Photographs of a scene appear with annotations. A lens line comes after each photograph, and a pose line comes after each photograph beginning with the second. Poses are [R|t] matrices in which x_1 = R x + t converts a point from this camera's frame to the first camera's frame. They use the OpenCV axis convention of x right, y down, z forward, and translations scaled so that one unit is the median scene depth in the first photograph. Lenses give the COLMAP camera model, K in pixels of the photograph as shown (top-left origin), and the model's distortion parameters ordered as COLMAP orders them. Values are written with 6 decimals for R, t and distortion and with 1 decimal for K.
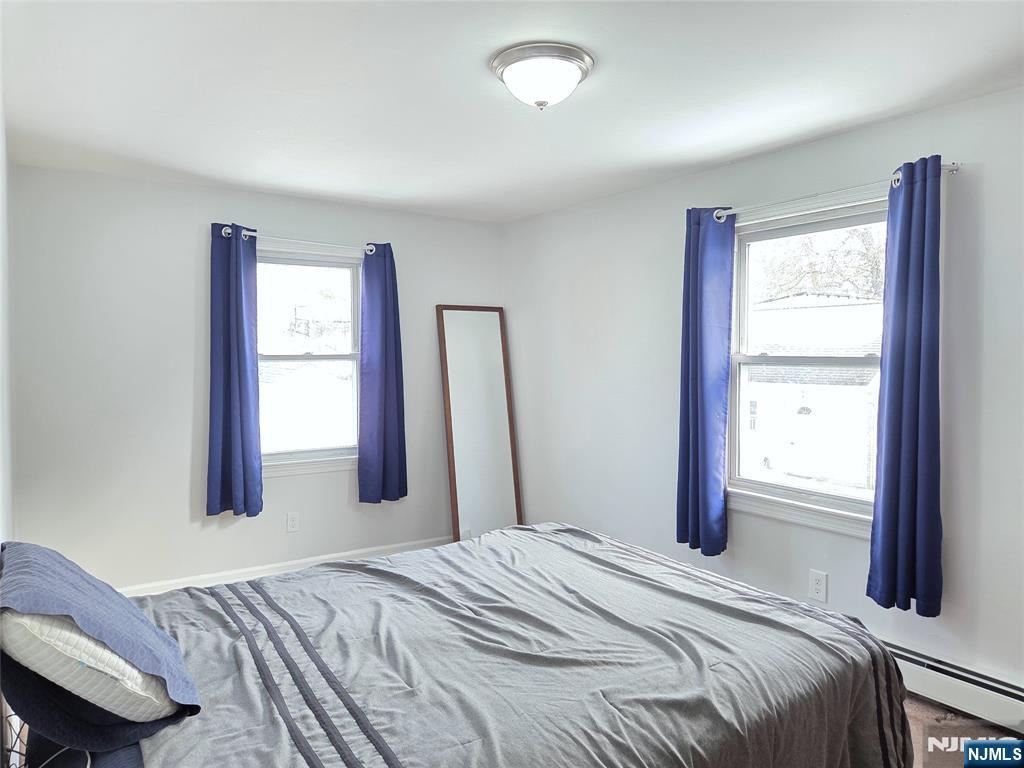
lens RADIAL K [[684.9, 0, 515.2], [0, 684.9, 383.2], [0, 0, 1]] dist [0.070230, -0.061744]
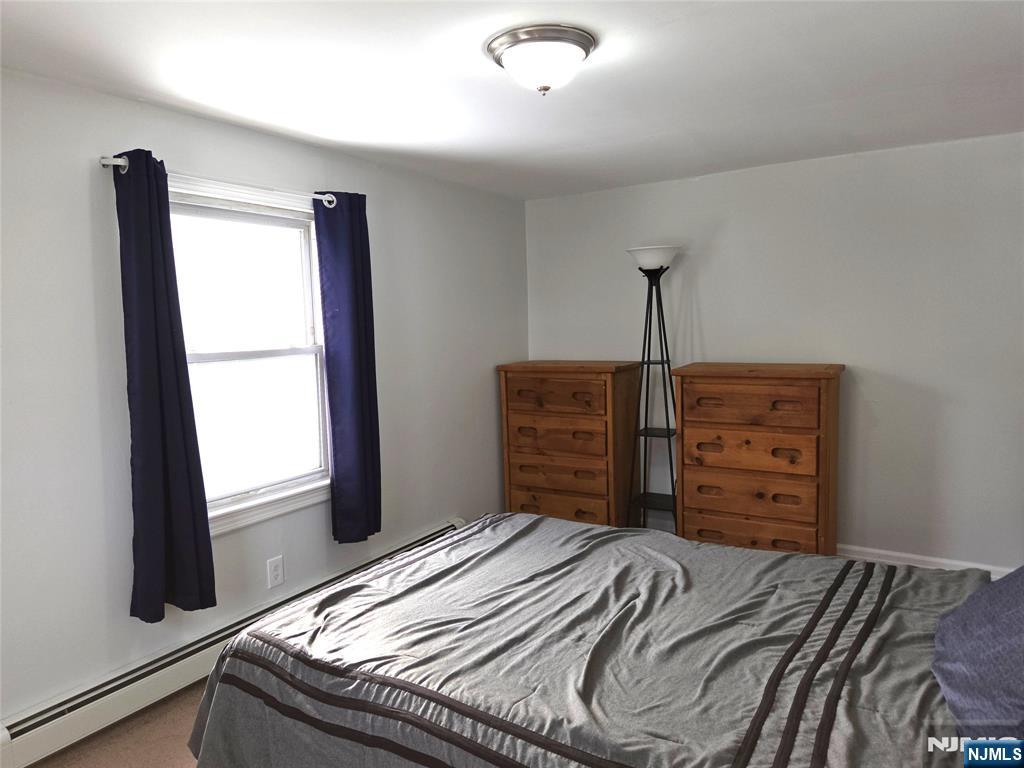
lens RADIAL K [[684.9, 0, 515.2], [0, 684.9, 383.2], [0, 0, 1]] dist [0.070230, -0.061744]
pose [[-0.387655, -0.081446, 0.918199, -0.818888], [0.068758, 0.990759, 0.116911, -0.106623], [-0.919237, 0.108455, -0.378473, 1.366346]]
